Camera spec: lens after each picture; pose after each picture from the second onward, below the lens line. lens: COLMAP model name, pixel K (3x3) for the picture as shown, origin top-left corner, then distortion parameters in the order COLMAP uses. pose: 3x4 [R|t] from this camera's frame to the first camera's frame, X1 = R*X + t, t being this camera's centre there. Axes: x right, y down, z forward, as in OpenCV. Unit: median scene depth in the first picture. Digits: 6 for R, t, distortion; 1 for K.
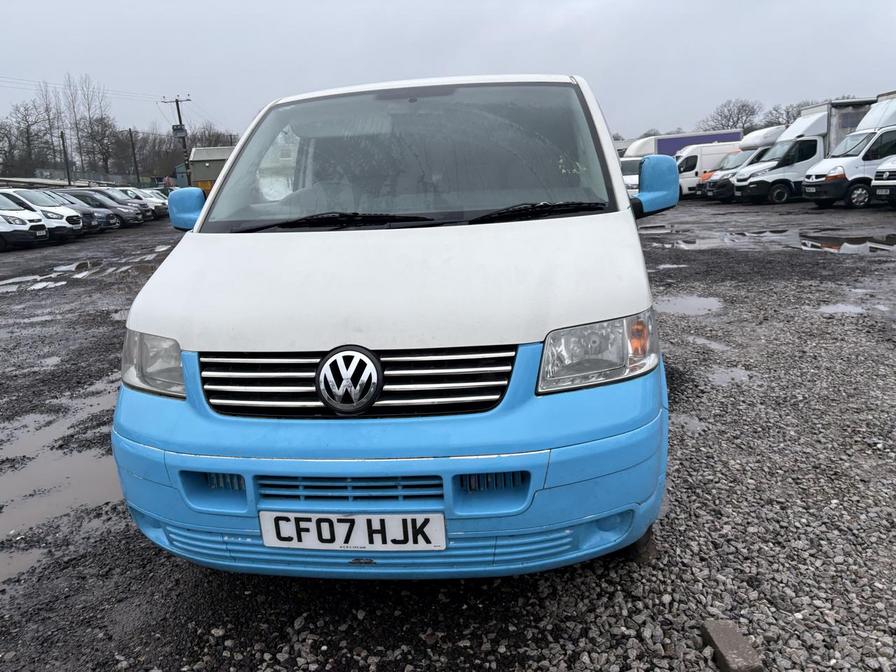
lens RADIAL K [[674.7, 0, 451.3], [0, 674.7, 336.2], [0, 0, 1]] dist [0.046330, -0.059312]
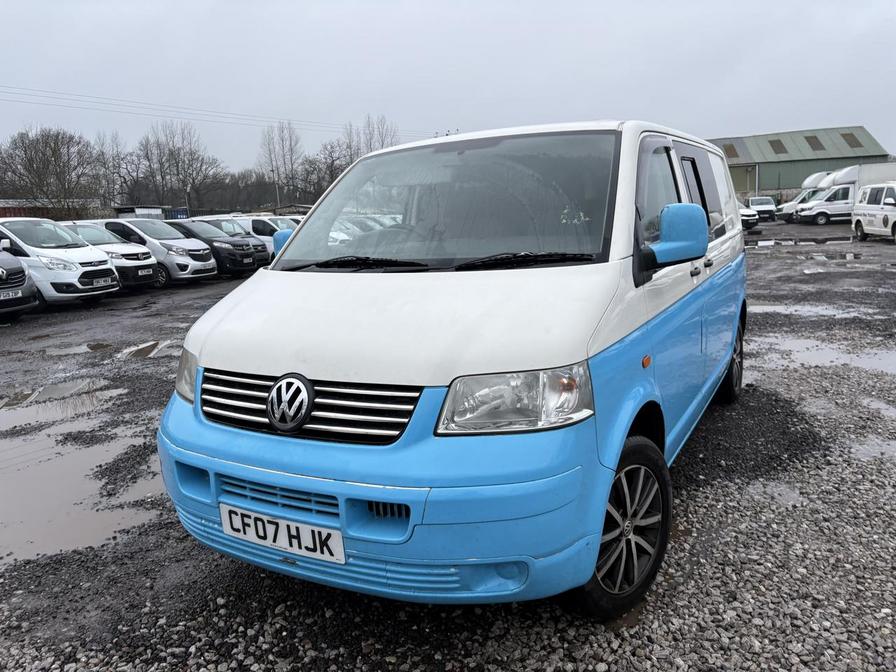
lens RADIAL K [[674.7, 0, 444.9], [0, 674.7, 332.5], [0, 0, 1]] dist [0.046330, -0.059312]
pose [[0.926597, 0.069072, -0.369658, 0.464846], [-0.084289, 0.996124, -0.025153, -0.044370], [0.366488, 0.054465, 0.928827, 0.002309]]
